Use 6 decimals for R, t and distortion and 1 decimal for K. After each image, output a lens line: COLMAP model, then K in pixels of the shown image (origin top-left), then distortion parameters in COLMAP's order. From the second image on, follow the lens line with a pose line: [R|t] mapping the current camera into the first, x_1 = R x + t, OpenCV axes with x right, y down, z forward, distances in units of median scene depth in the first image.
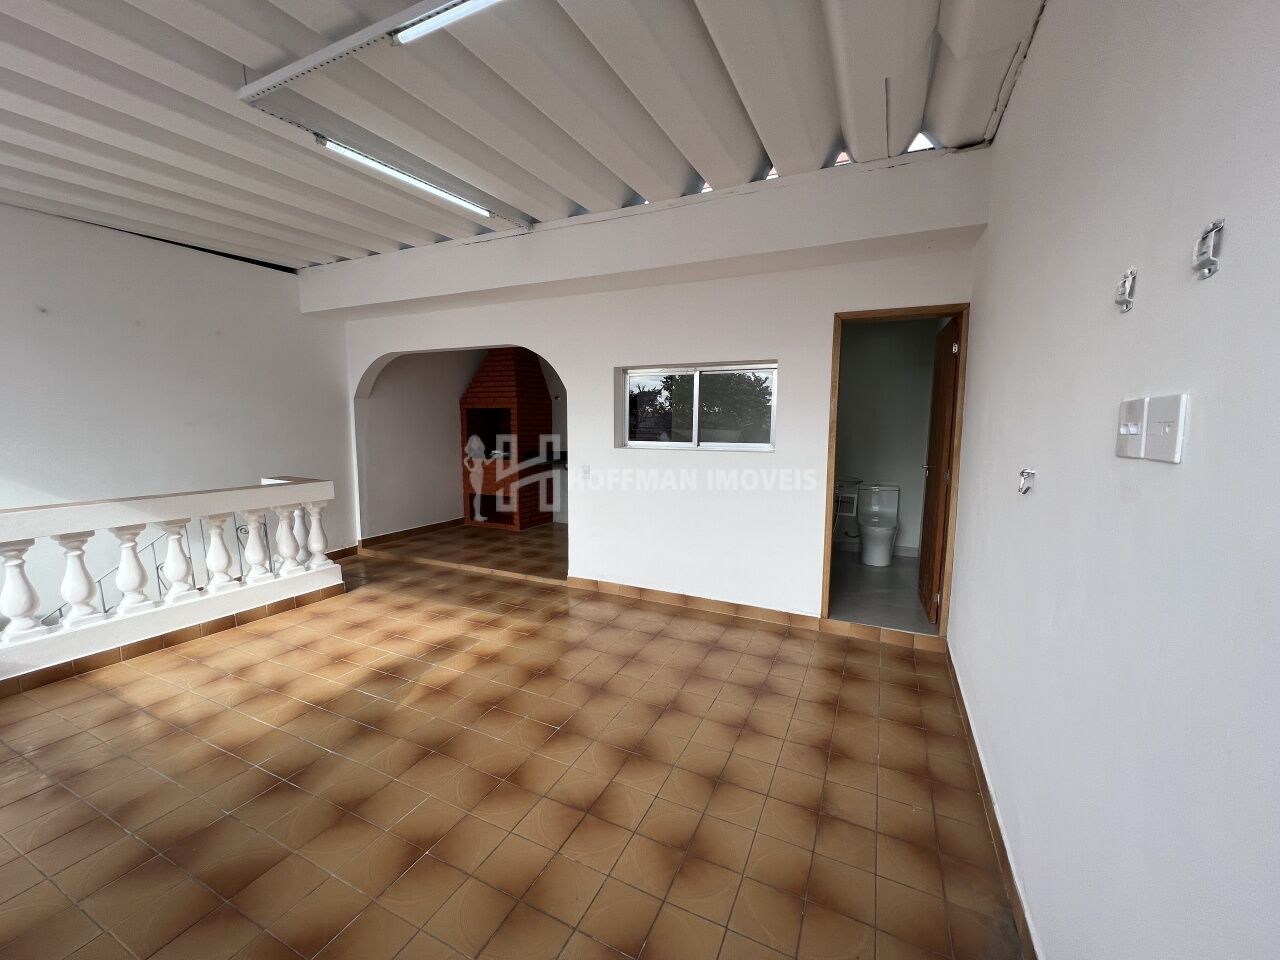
lens RADIAL K [[510.9, 0, 640.8], [0, 510.9, 483.2], [0, 0, 1]] dist [-0.002245, 0.000207]
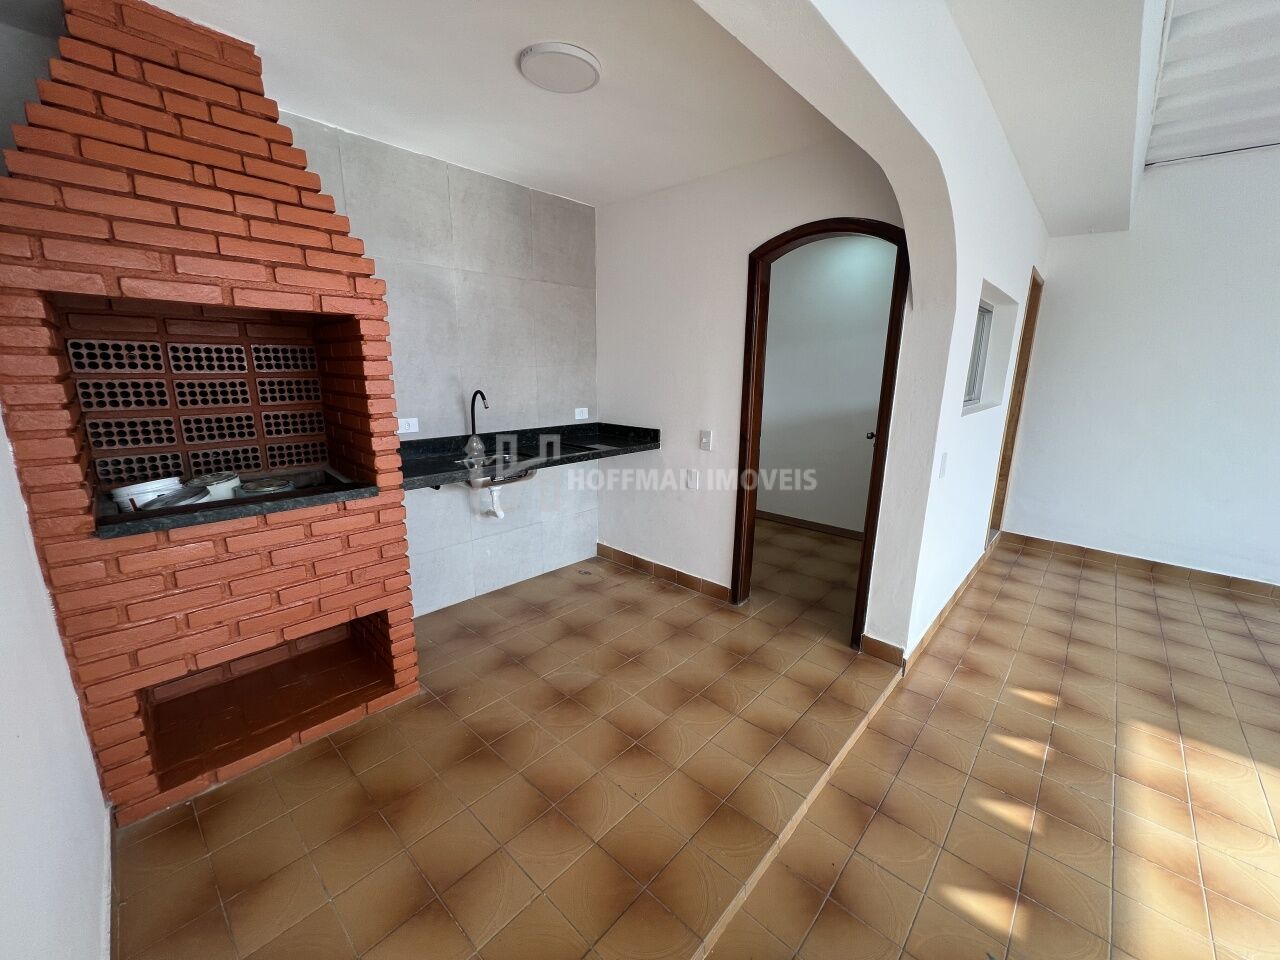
lens RADIAL K [[510.9, 0, 640.8], [0, 510.9, 483.2], [0, 0, 1]] dist [-0.002245, 0.000207]
pose [[0.294679, -0.216457, 0.930758, -0.477056], [0.095282, 0.975809, 0.196768, -0.094956], [-0.950834, 0.030701, 0.308175, 0.747870]]
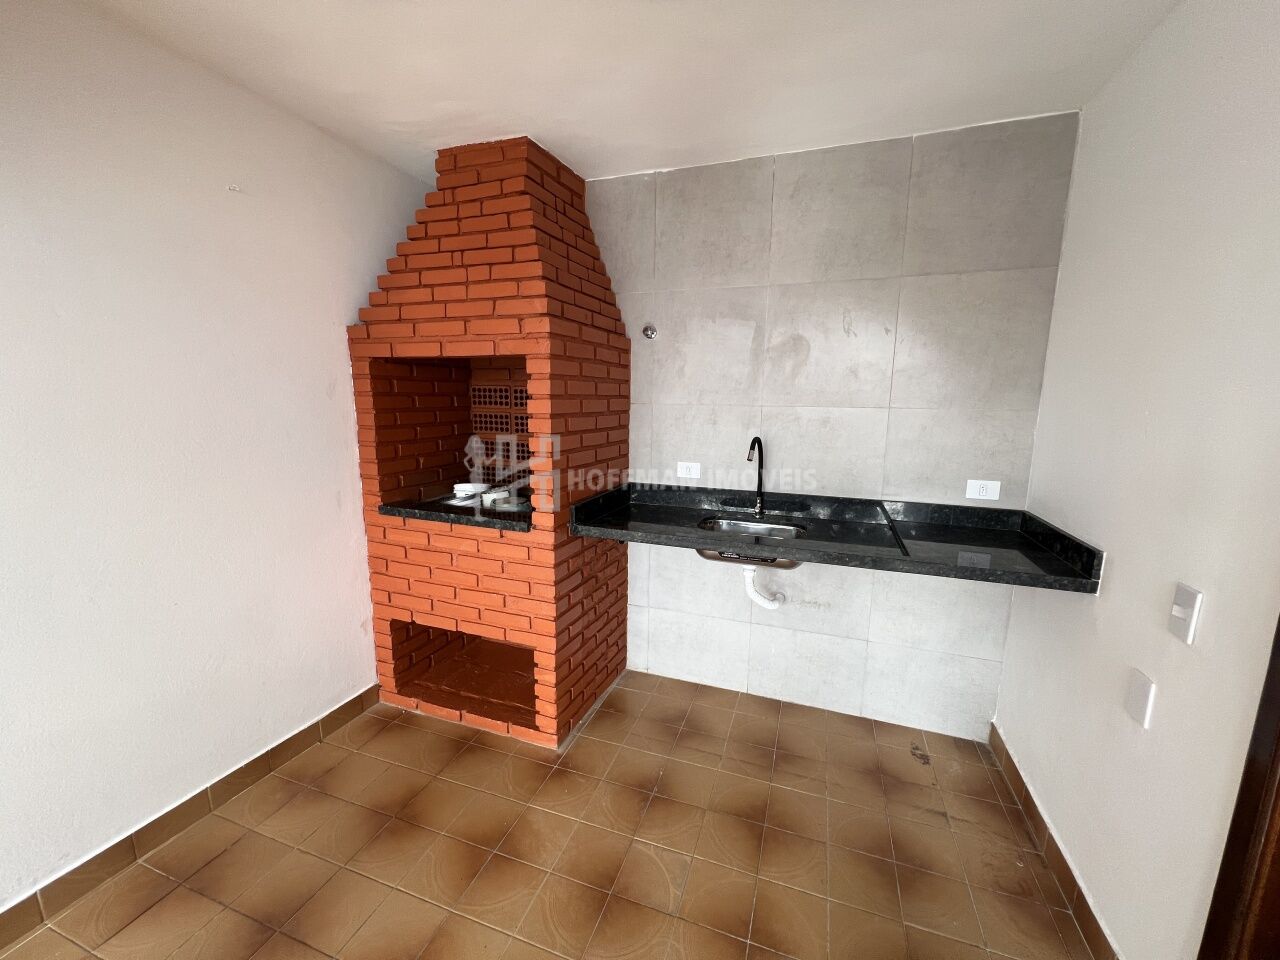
lens RADIAL K [[510.9, 0, 640.8], [0, 510.9, 483.2], [0, 0, 1]] dist [-0.002245, 0.000207]
pose [[0.995041, -0.010222, 0.098940, -0.214584], [0.004583, 0.998361, 0.057055, -0.089121], [-0.099361, -0.056318, 0.993456, 0.686538]]
